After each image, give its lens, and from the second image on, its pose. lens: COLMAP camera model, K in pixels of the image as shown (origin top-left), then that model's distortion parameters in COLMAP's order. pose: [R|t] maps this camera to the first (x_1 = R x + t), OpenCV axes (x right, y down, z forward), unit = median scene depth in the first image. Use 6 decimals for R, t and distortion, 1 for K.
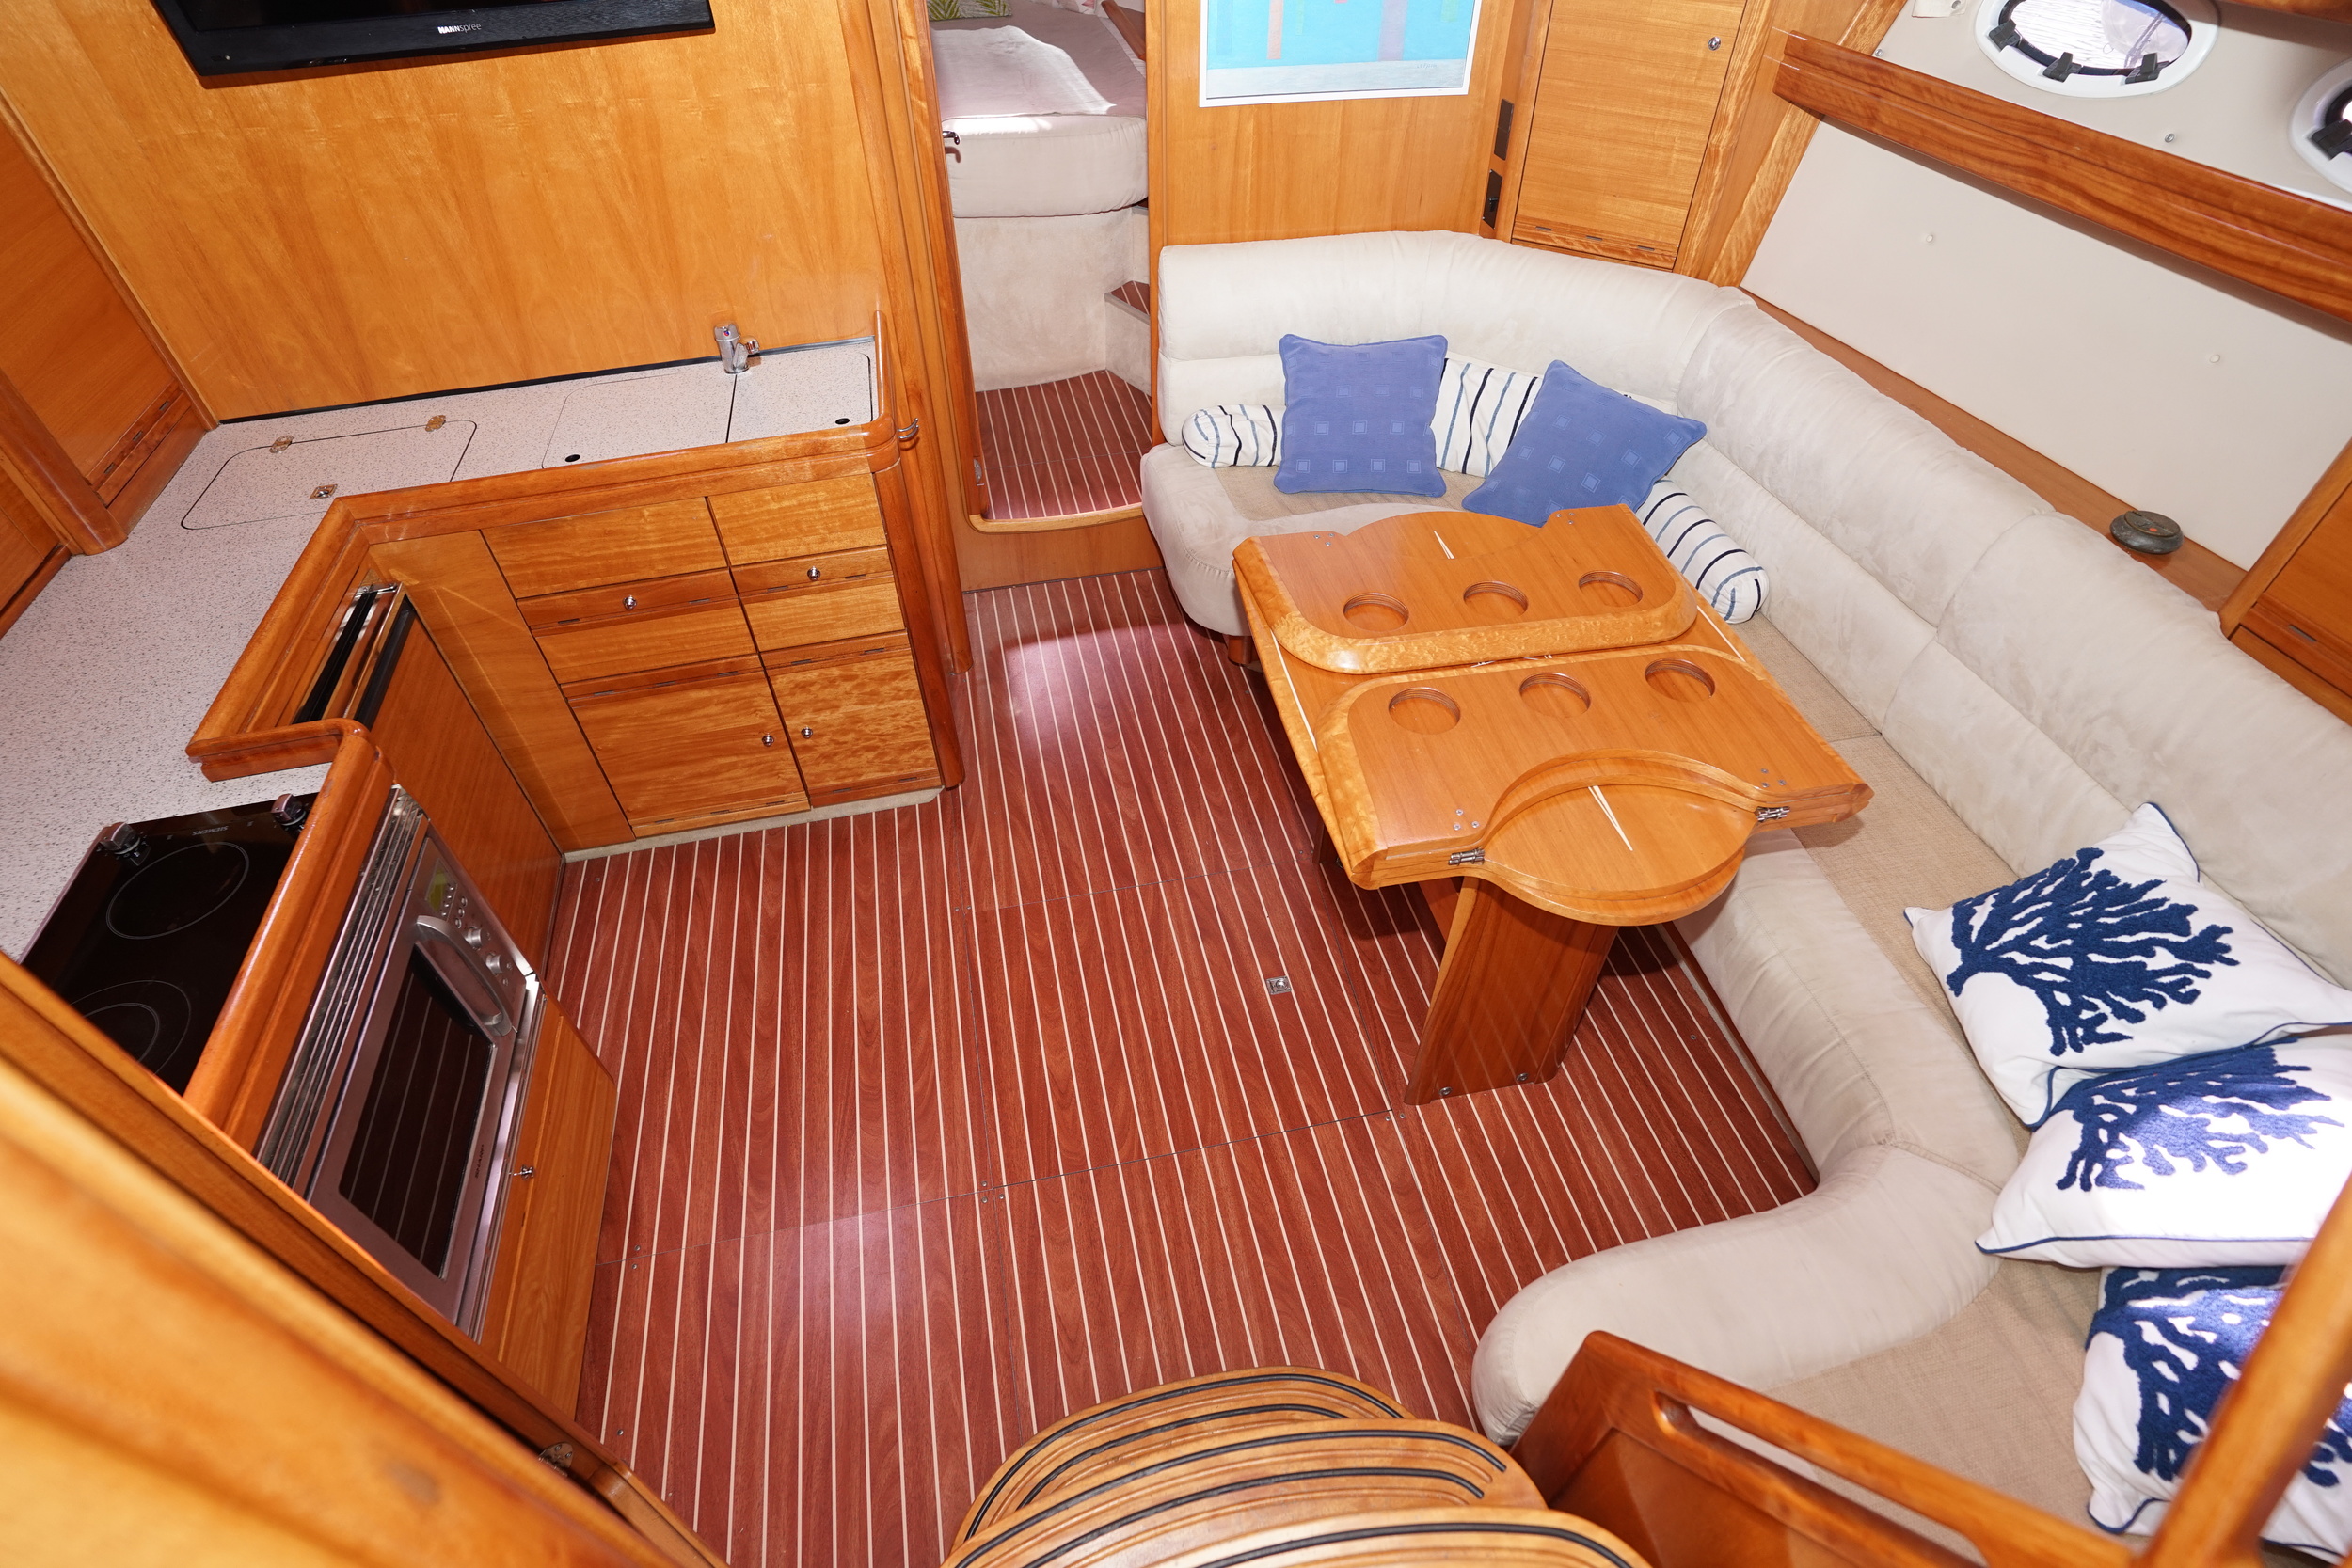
lens RADIAL K [[1158.8, 0, 1176.0], [0, 1158.8, 784.0], [0, 0, 1]] dist [-0.081347, 0.039773]
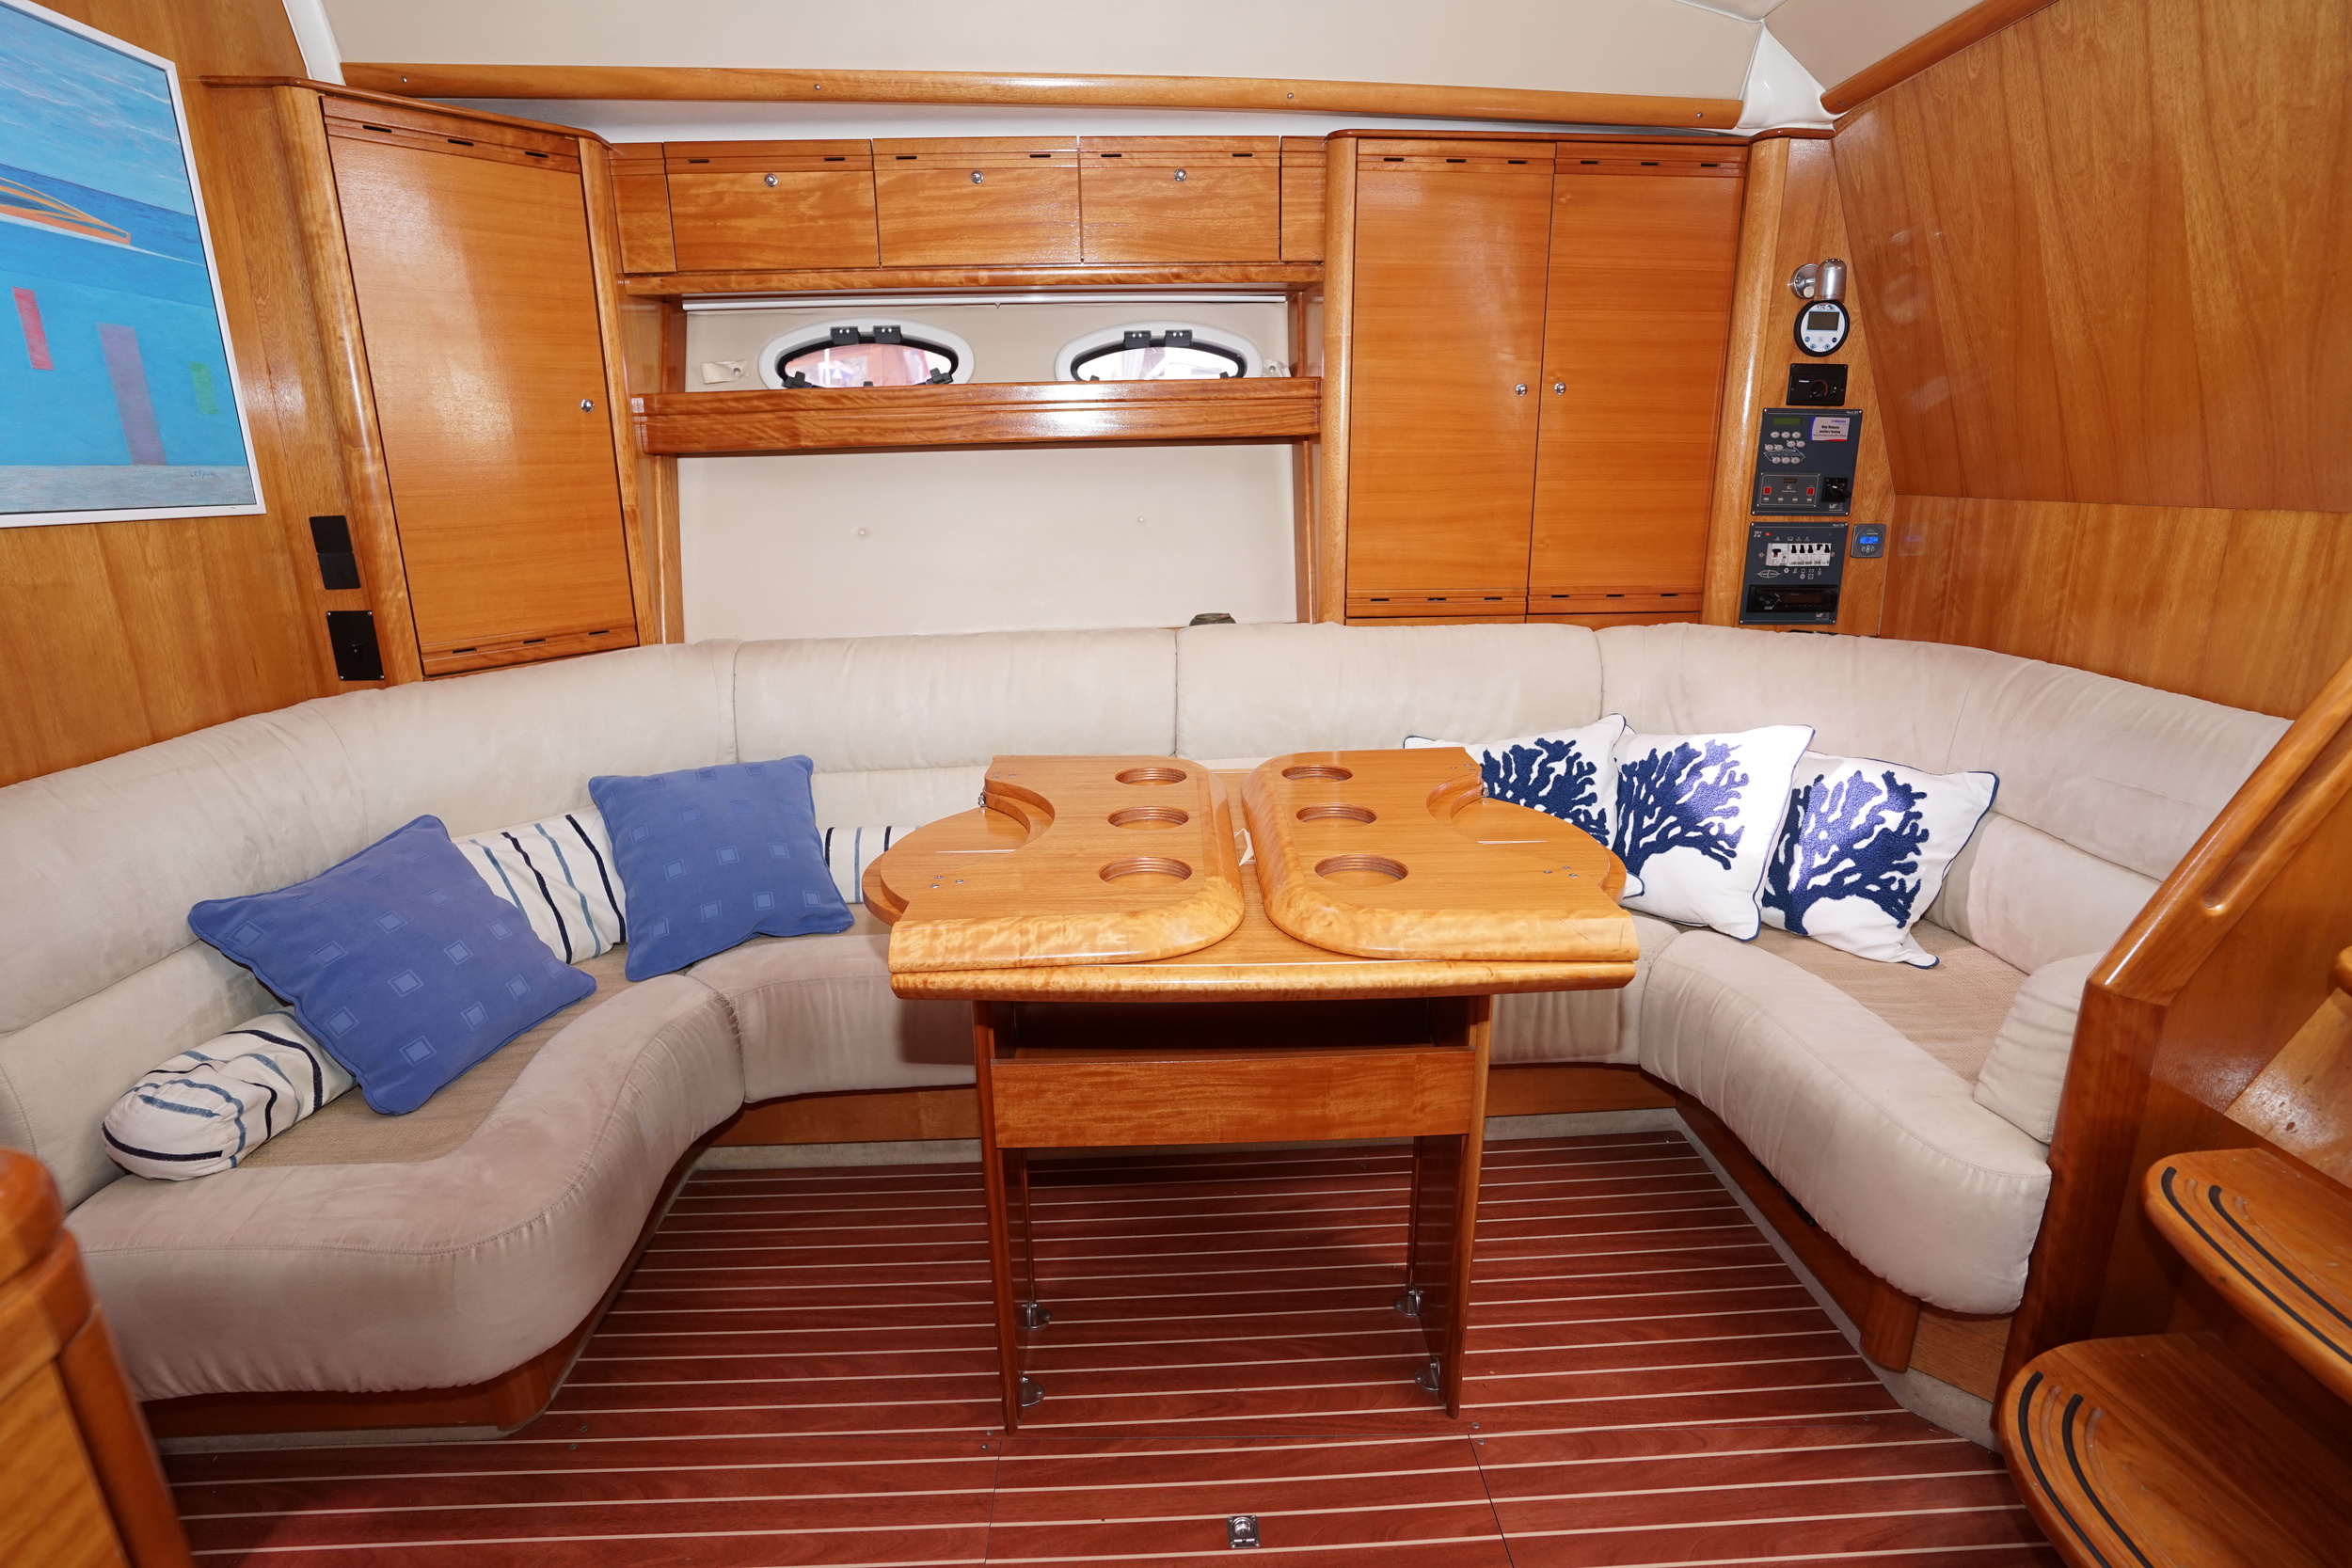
lens RADIAL K [[1158.8, 0, 1176.0], [0, 1158.8, 784.0], [0, 0, 1]] dist [-0.081347, 0.039773]
pose [[0.167961, -0.266862, 0.948986, -0.493084], [0.700406, 0.709728, 0.075616, -0.232598], [-0.693701, 0.651975, 0.306119, 0.754491]]
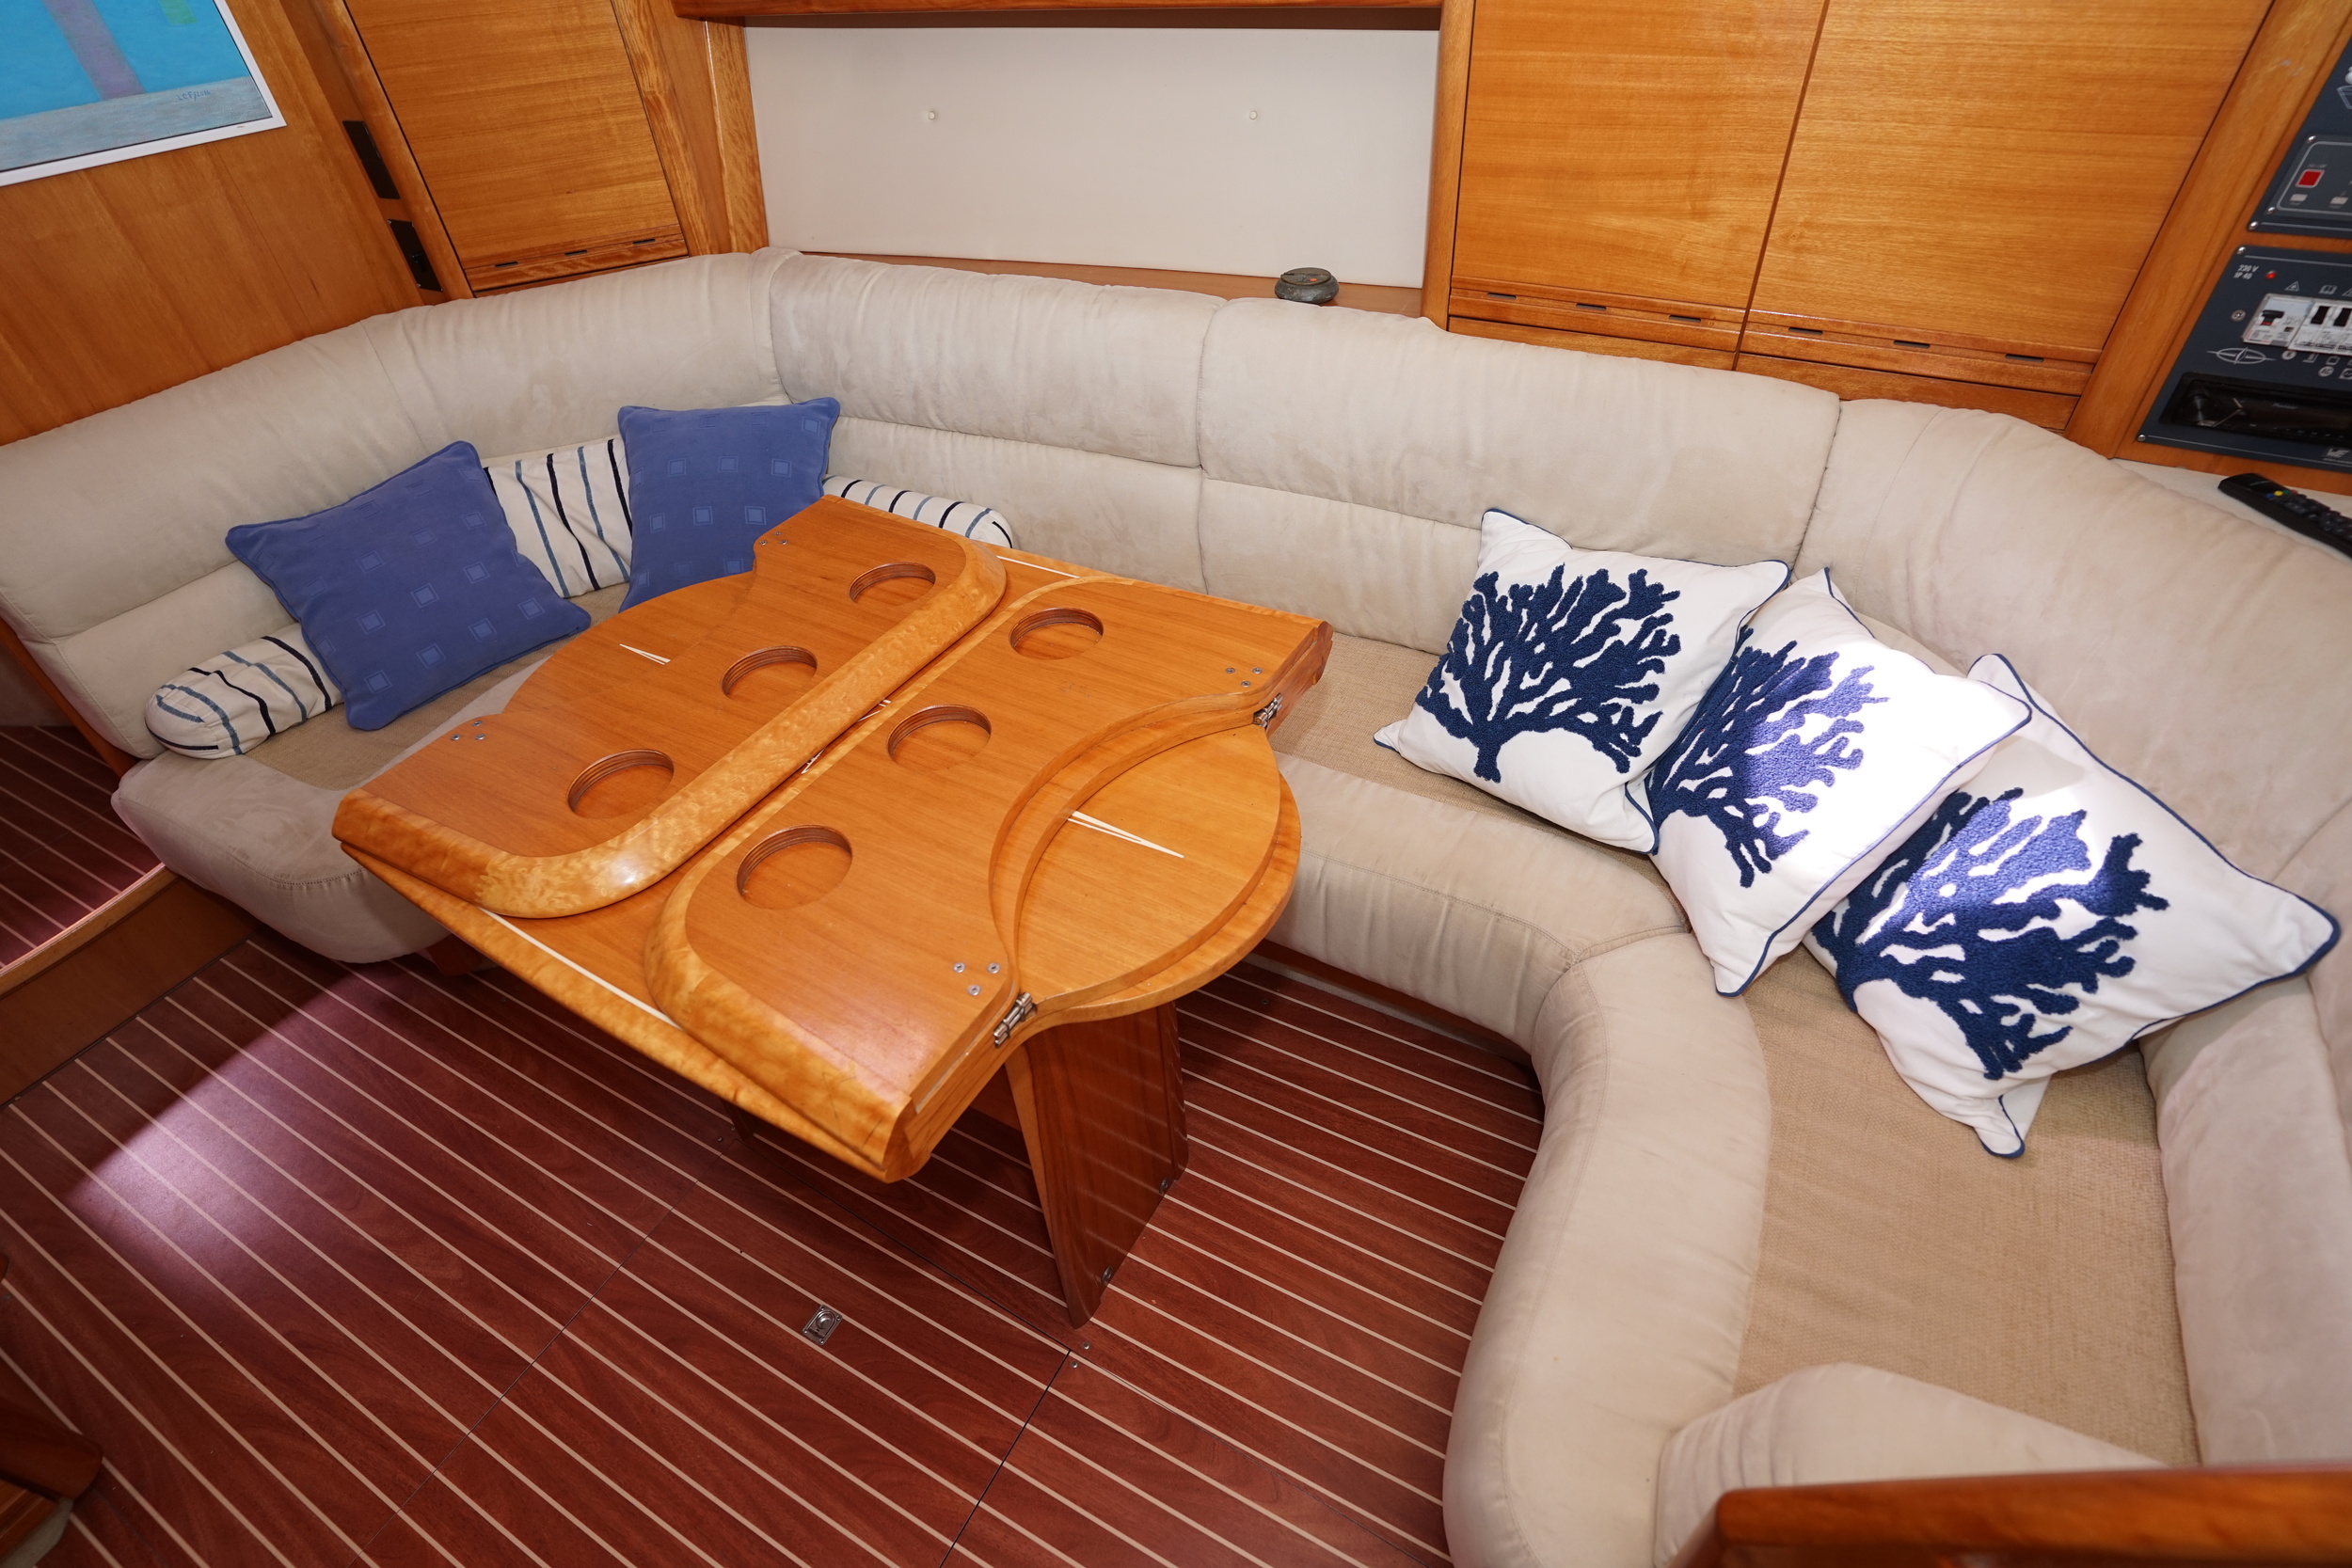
lens RADIAL K [[1153.2, 0, 1174.2], [0, 1153.2, 782.0], [0, 0, 1]] dist [-0.077071, 0.036398]
pose [[0.650084, -0.522709, 0.551512, 0.032563], [0.568572, 0.816121, 0.103306, -0.044715], [-0.504099, 0.246417, 0.827745, 0.358090]]
